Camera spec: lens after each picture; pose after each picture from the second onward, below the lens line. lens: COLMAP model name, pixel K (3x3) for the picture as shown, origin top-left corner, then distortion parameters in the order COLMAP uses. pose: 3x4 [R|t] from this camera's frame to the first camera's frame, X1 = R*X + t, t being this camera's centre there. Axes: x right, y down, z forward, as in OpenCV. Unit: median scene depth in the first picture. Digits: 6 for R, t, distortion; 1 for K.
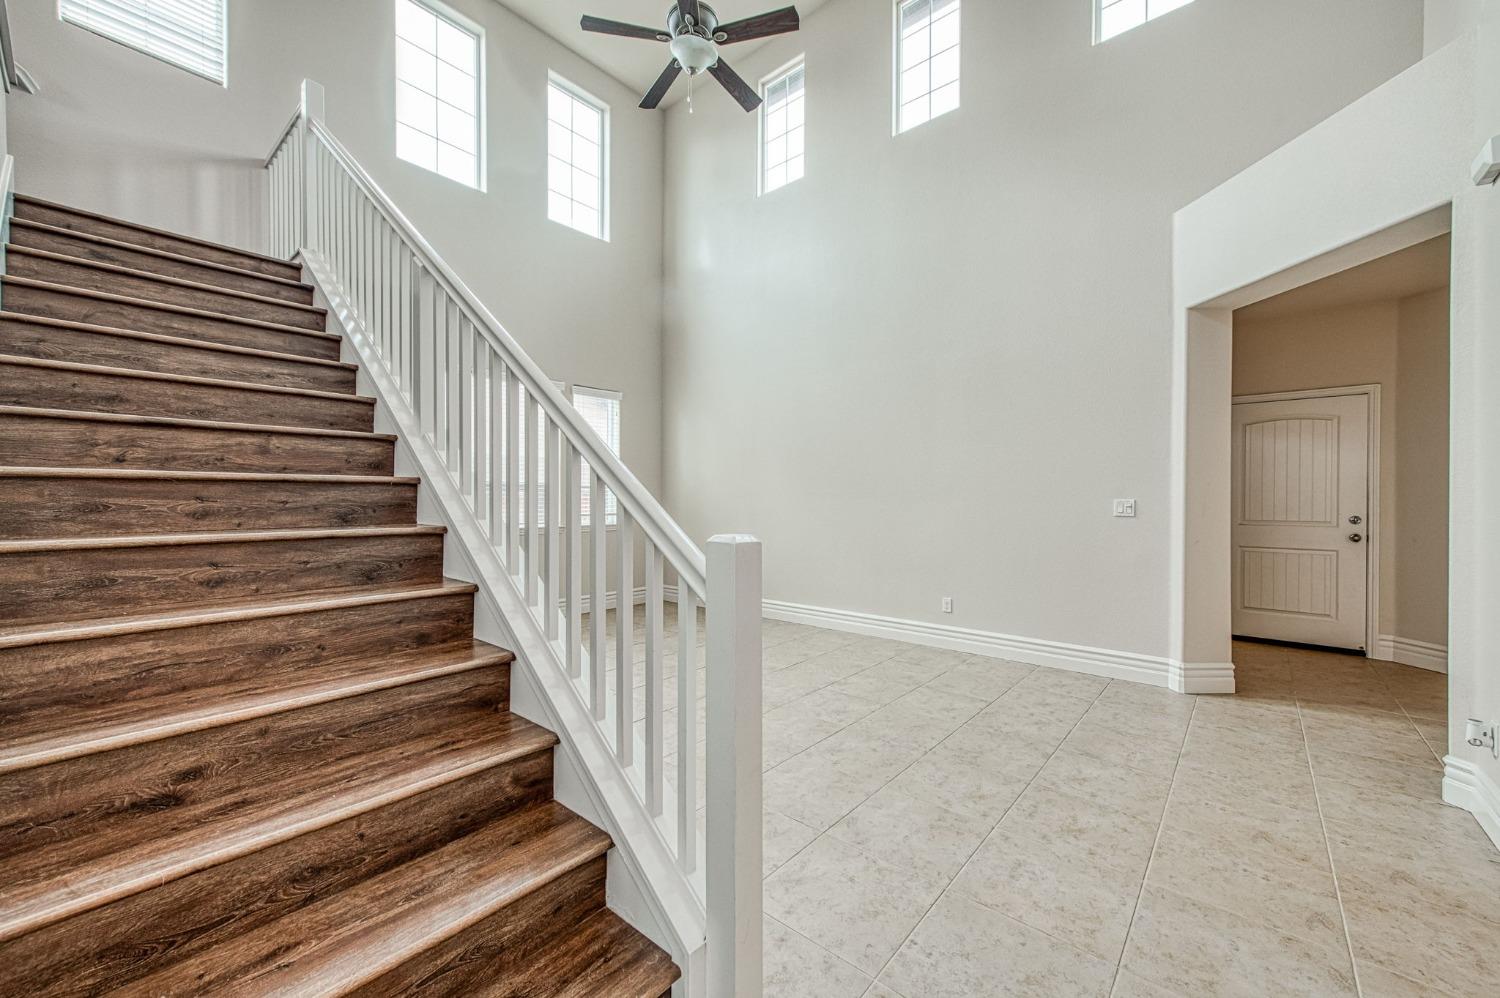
lens RADIAL K [[580.0, 0, 785.6], [0, 580.0, 501.0], [0, 0, 1]] dist [0.001298, -0.000598]
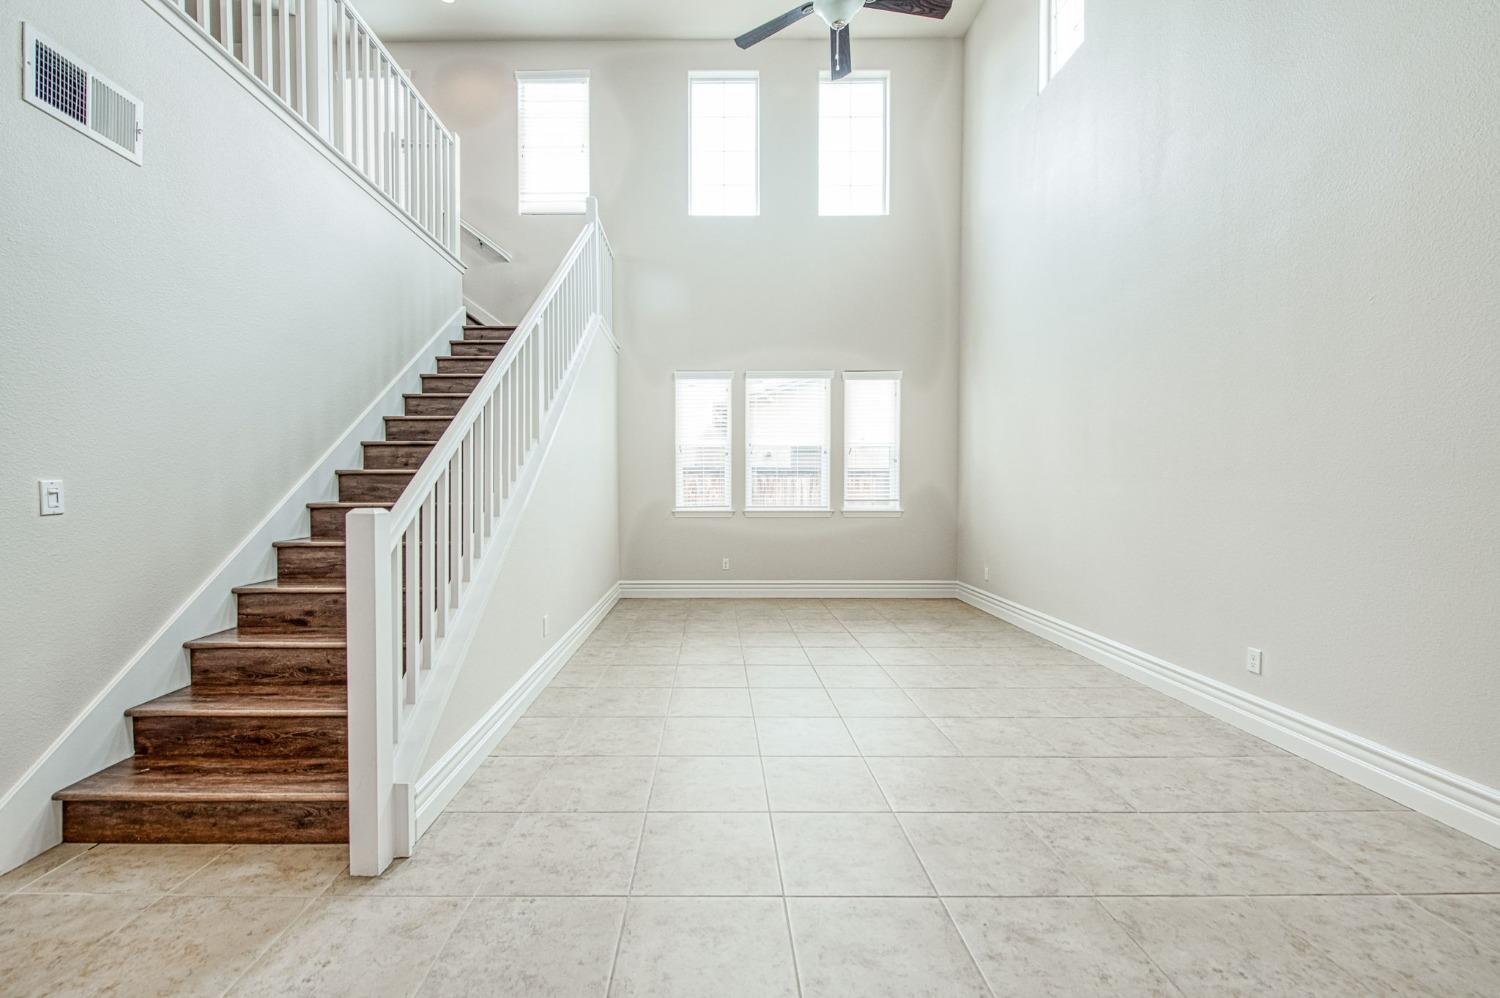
lens RADIAL K [[643.5, 0, 750.1], [0, 643.5, 494.9], [0, 0, 1]] dist [-0.001823, -0.002057]
pose [[0.637128, 0.004778, -0.770743, 1.399993], [0.000729, 0.999977, 0.006801, 0.019206], [0.770758, -0.004895, 0.637109, 0.581221]]
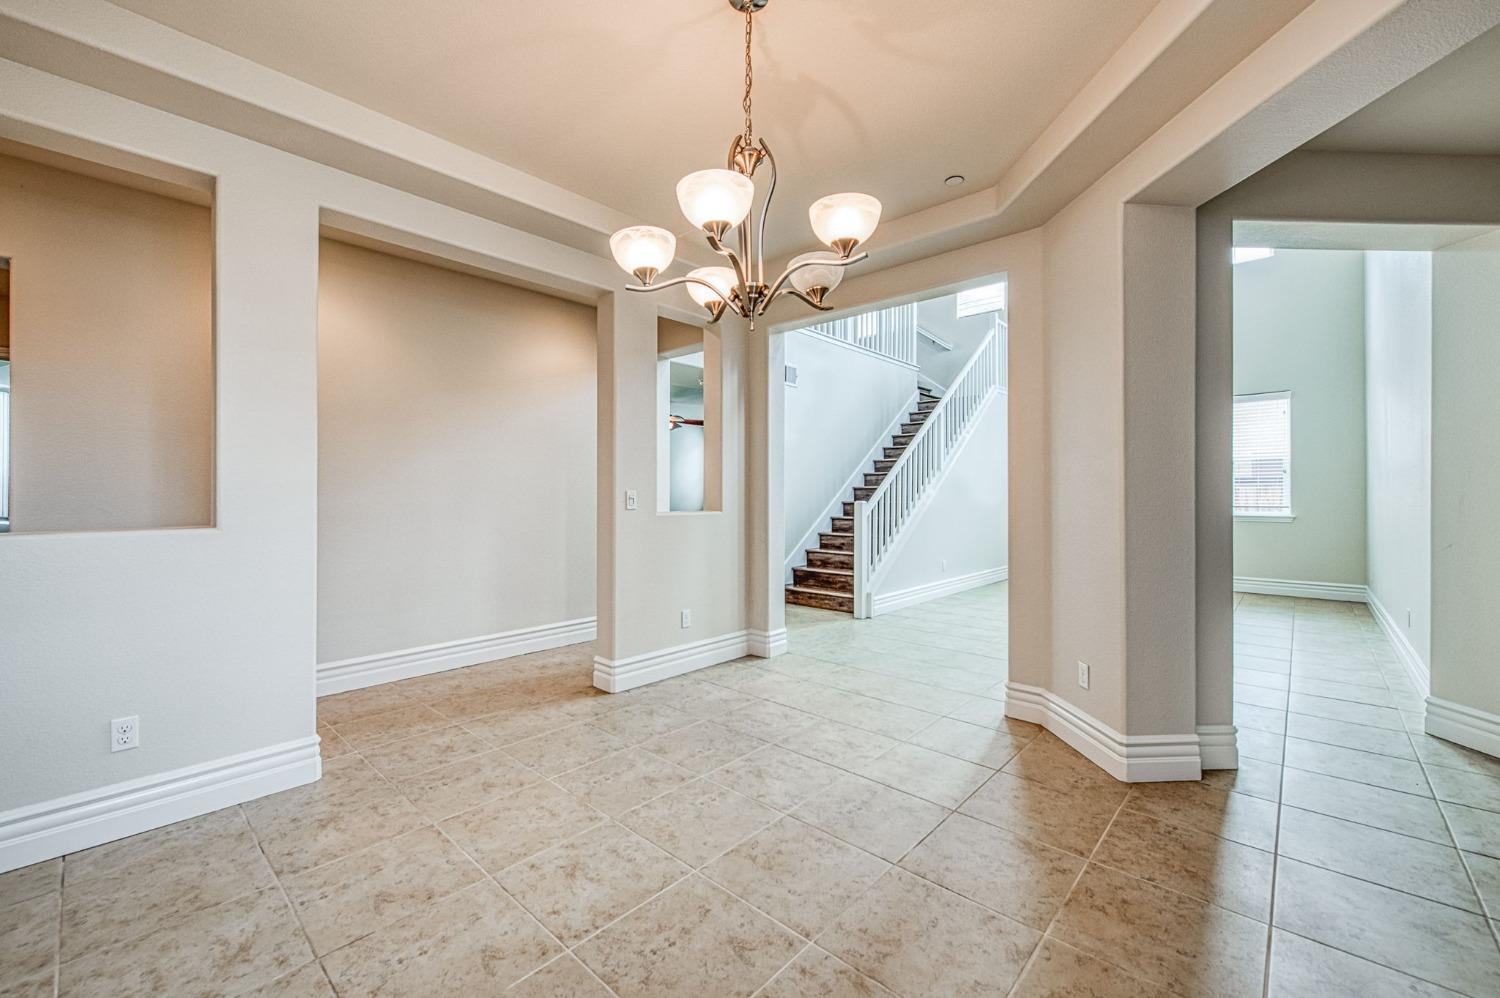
lens RADIAL K [[580.0, 0, 747.3], [0, 580.0, 497.0], [0, 0, 1]] dist [0.001298, -0.000598]
pose [[-0.066618, -0.008841, -0.997739, 3.417527], [-0.004055, 0.999955, -0.008590, 0.068164], [0.997770, 0.003473, -0.066650, 0.370428]]
